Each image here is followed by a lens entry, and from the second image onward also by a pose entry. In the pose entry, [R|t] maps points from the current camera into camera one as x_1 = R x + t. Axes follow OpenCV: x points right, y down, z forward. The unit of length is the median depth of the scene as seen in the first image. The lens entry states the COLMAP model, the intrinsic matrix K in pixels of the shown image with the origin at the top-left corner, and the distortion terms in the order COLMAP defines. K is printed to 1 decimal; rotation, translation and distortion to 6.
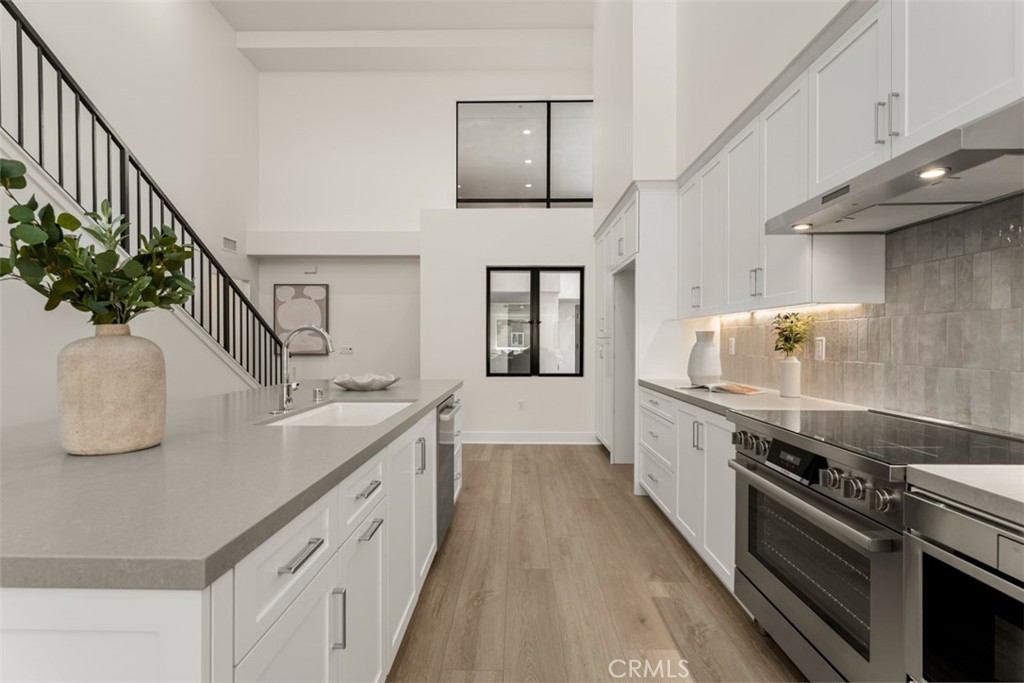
lens RADIAL K [[481.6, 0, 511.2], [0, 481.6, 342.4], [0, 0, 1]] dist [-0.000938, -0.000822]
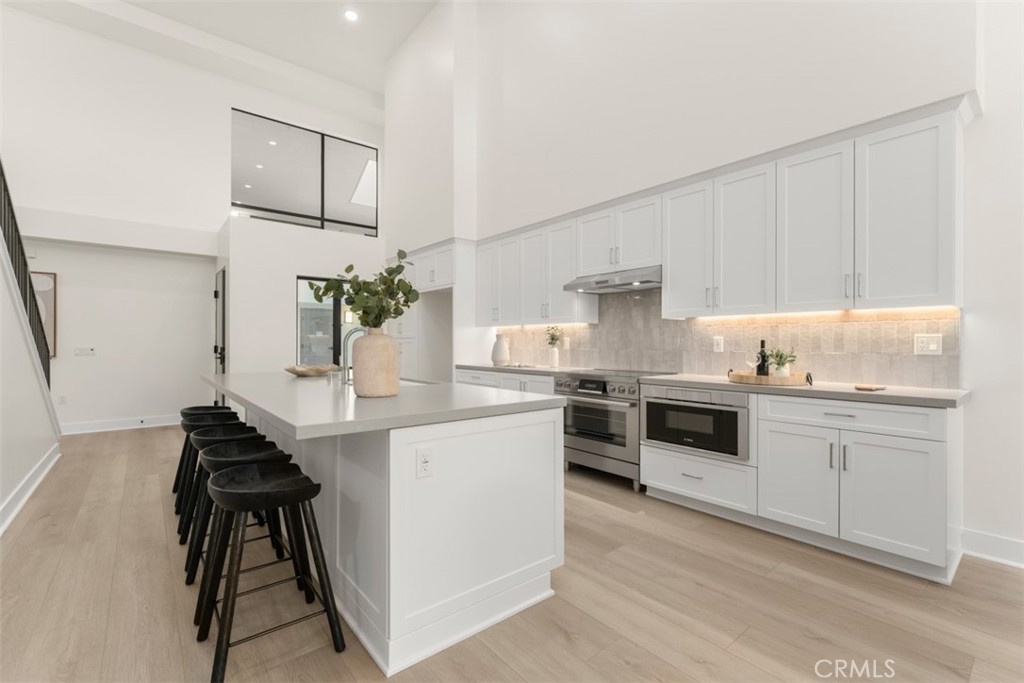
lens RADIAL K [[450.0, 0, 509.1], [0, 450.0, 341.7], [0, 0, 1]] dist [-0.000969, -0.000166]
pose [[0.764584, 0.000349, 0.644524, -0.758626], [0.002400, 0.999991, -0.003389, 0.010718], [-0.644520, 0.004138, 0.764576, -0.314056]]
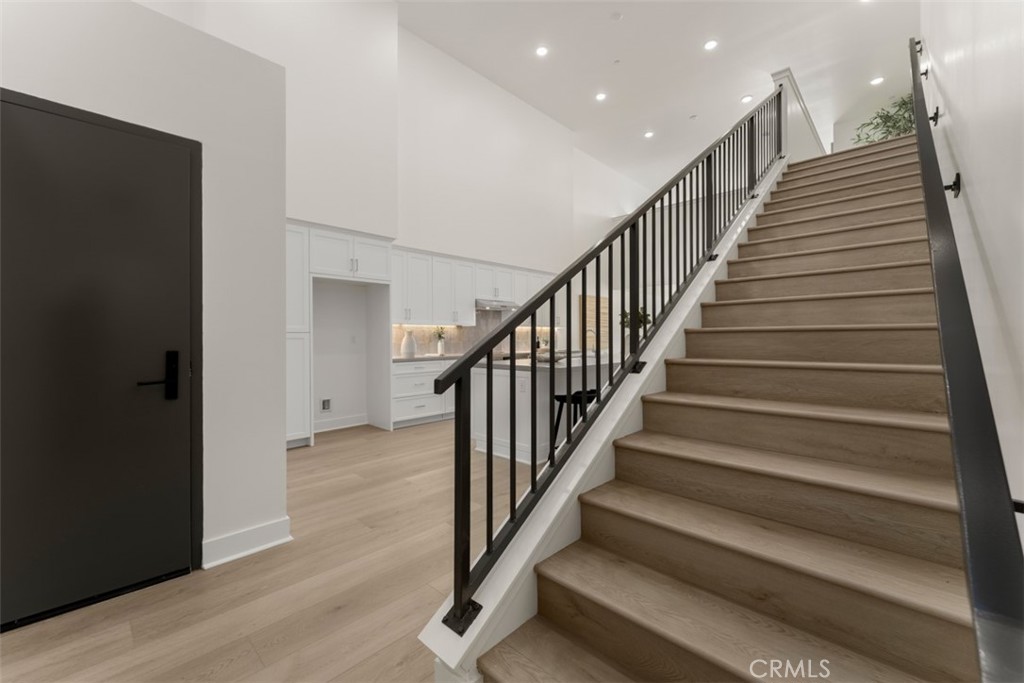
lens RADIAL K [[411.9, 0, 507.6], [0, 411.9, 336.5], [0, 0, 1]] dist [0.001981, 0.000228]
pose [[-0.729244, 0.004633, 0.684238, -1.374770], [0.005931, 0.999982, -0.000451, 0.003897], [-0.684228, 0.003730, -0.729259, 2.466187]]
